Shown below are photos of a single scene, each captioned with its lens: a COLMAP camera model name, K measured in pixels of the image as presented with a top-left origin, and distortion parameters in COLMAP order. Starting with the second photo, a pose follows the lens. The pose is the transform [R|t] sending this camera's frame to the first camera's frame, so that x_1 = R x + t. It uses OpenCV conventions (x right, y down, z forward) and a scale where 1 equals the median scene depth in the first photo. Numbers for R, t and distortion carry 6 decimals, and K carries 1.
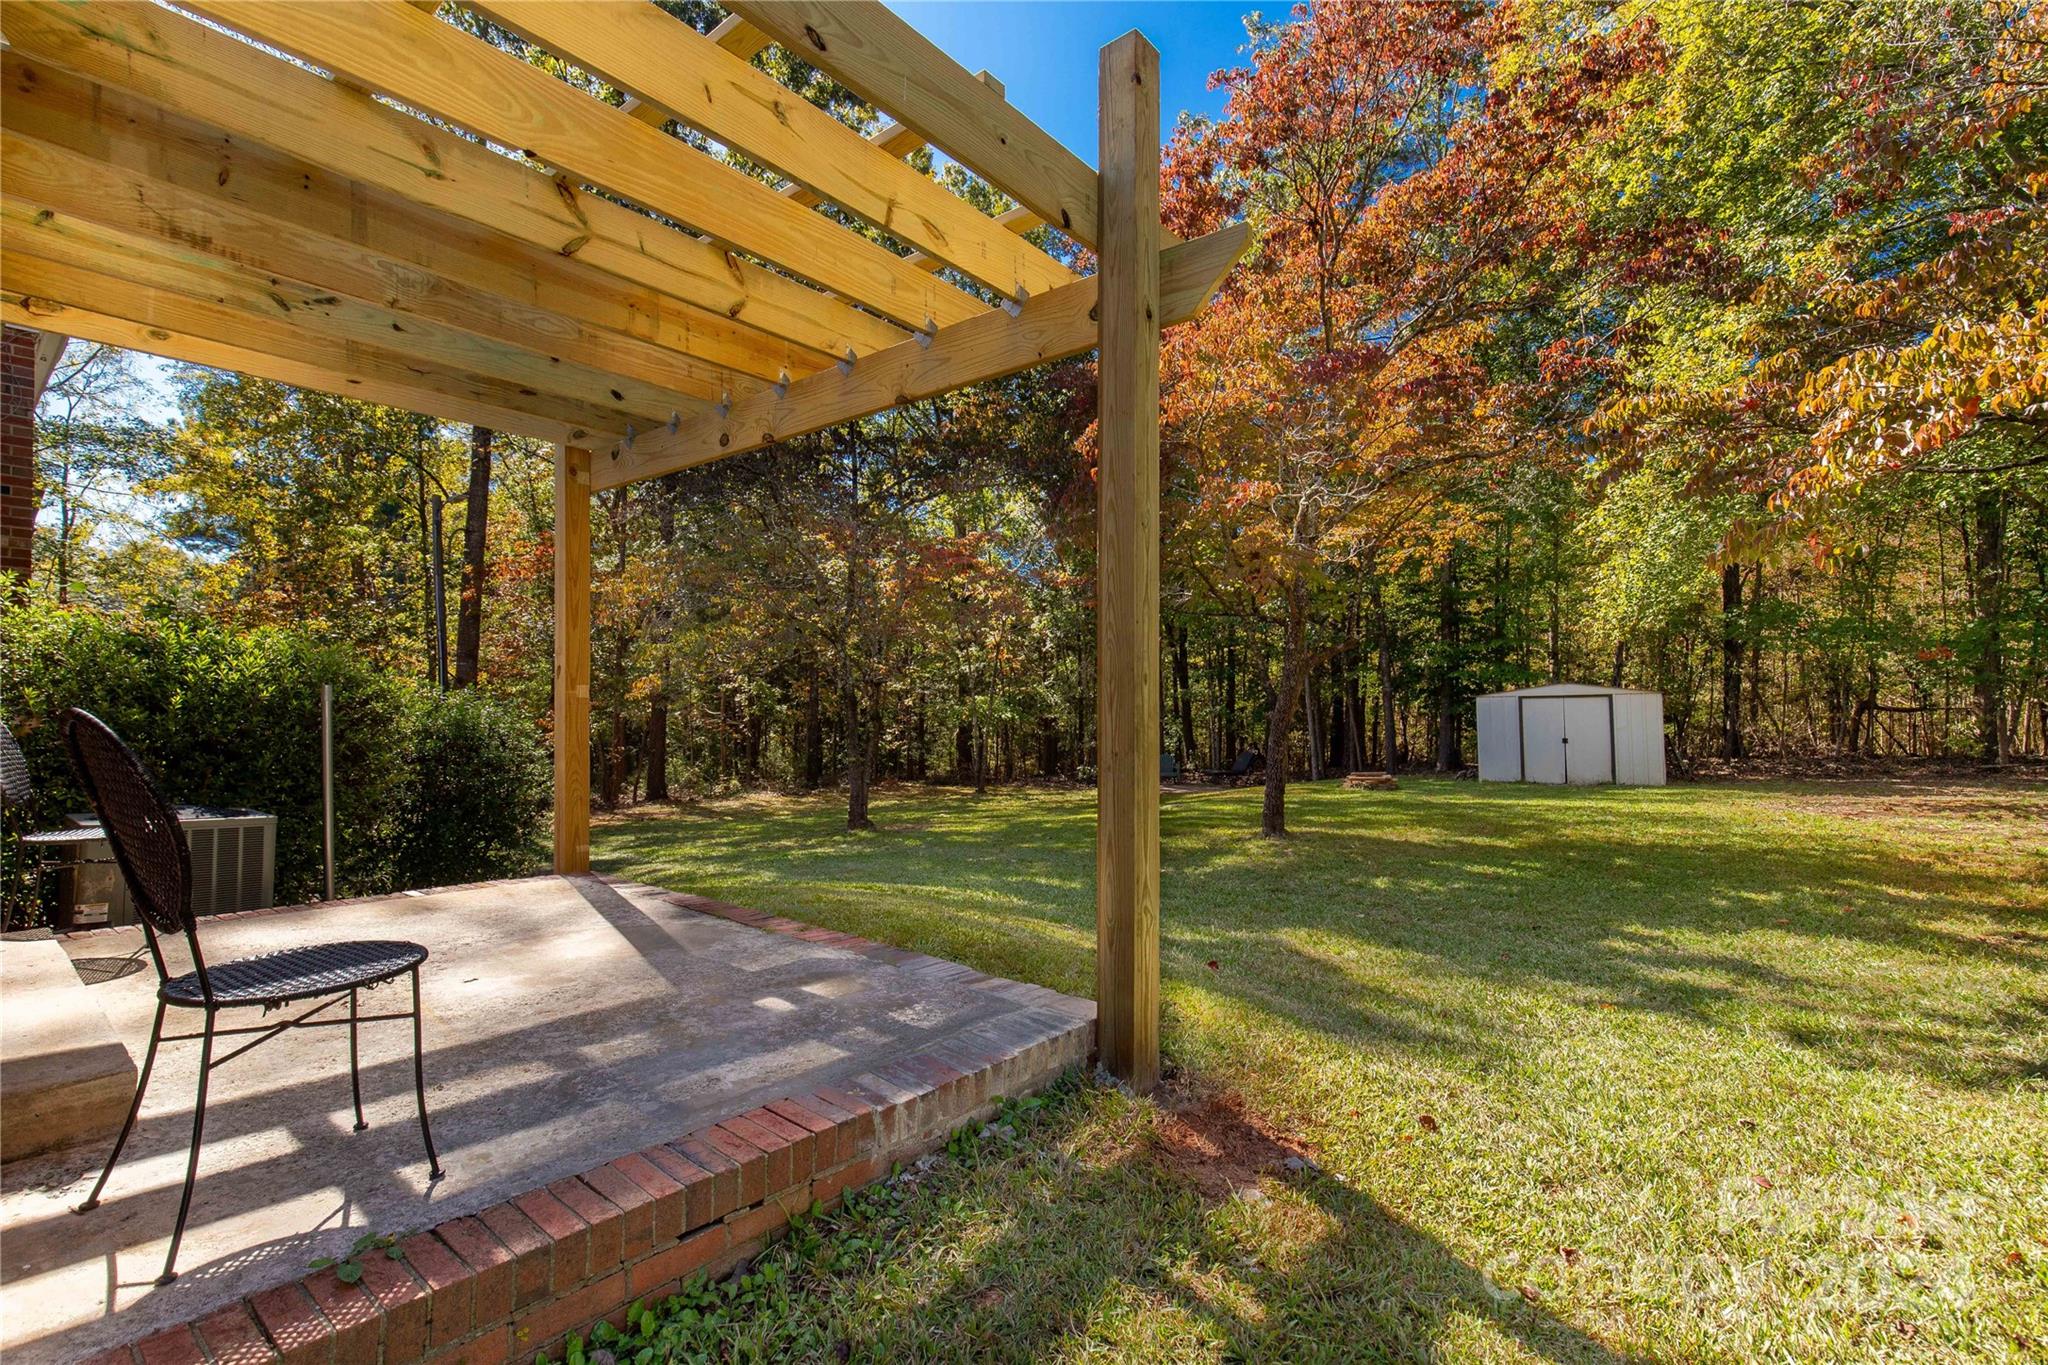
lens RADIAL K [[925.1, 0, 1027.2], [0, 925.1, 683.3], [0, 0, 1]] dist [0.004618, 0.000721]
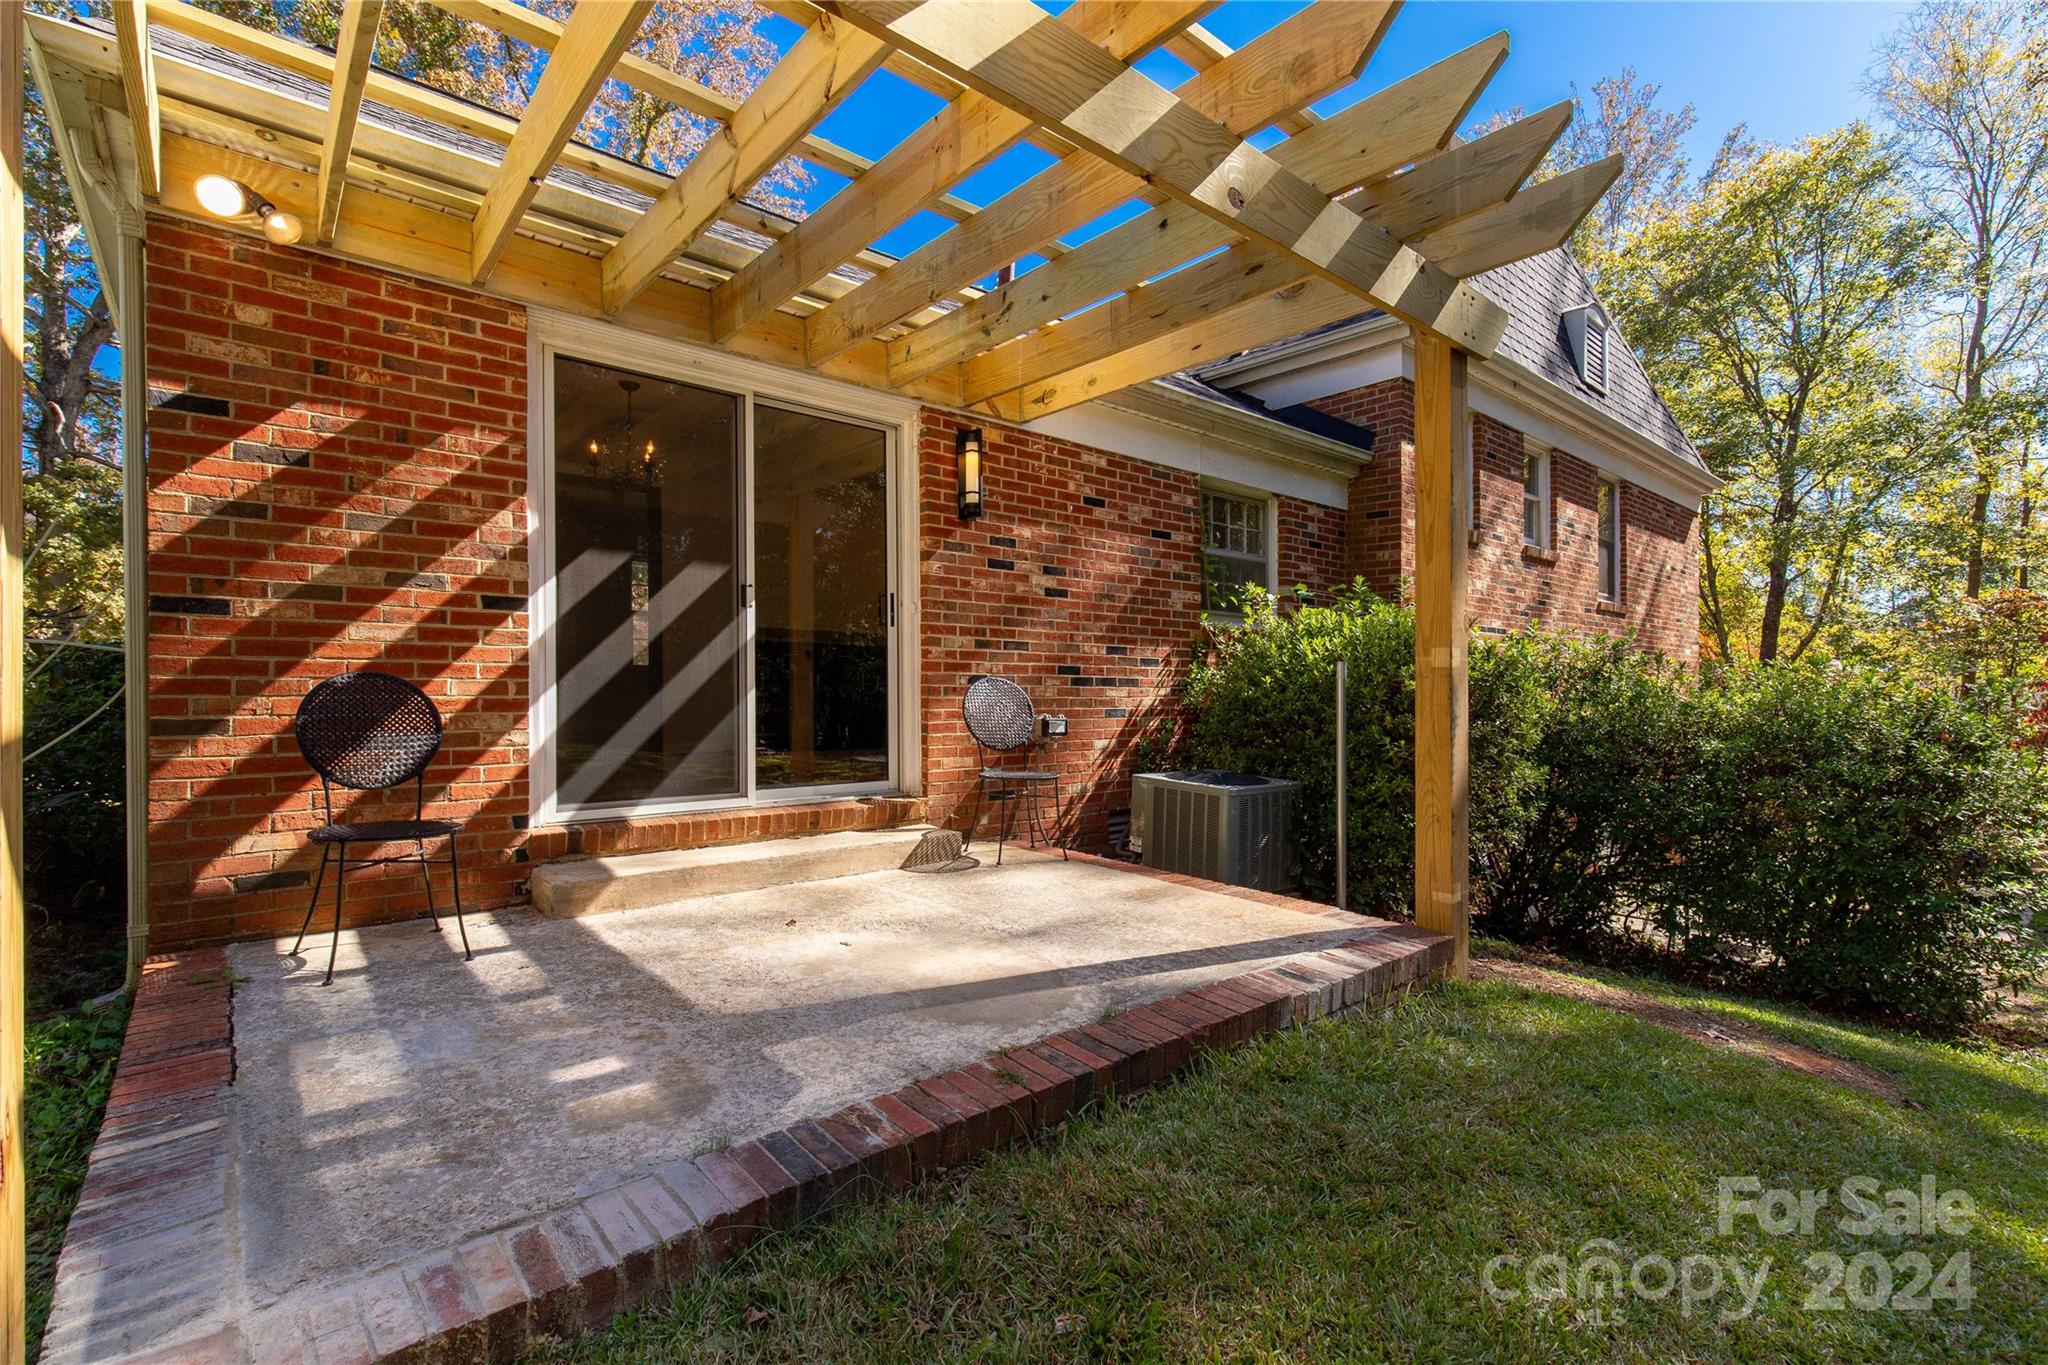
lens RADIAL K [[925.1, 0, 1028.3], [0, 925.1, 698.1], [0, 0, 1]] dist [0.004618, 0.000721]
pose [[-0.164826, 0.002796, -0.986319, 0.446736], [0.011196, 0.999937, 0.000963, 0.064659], [0.986259, -0.010884, -0.164846, 1.672647]]
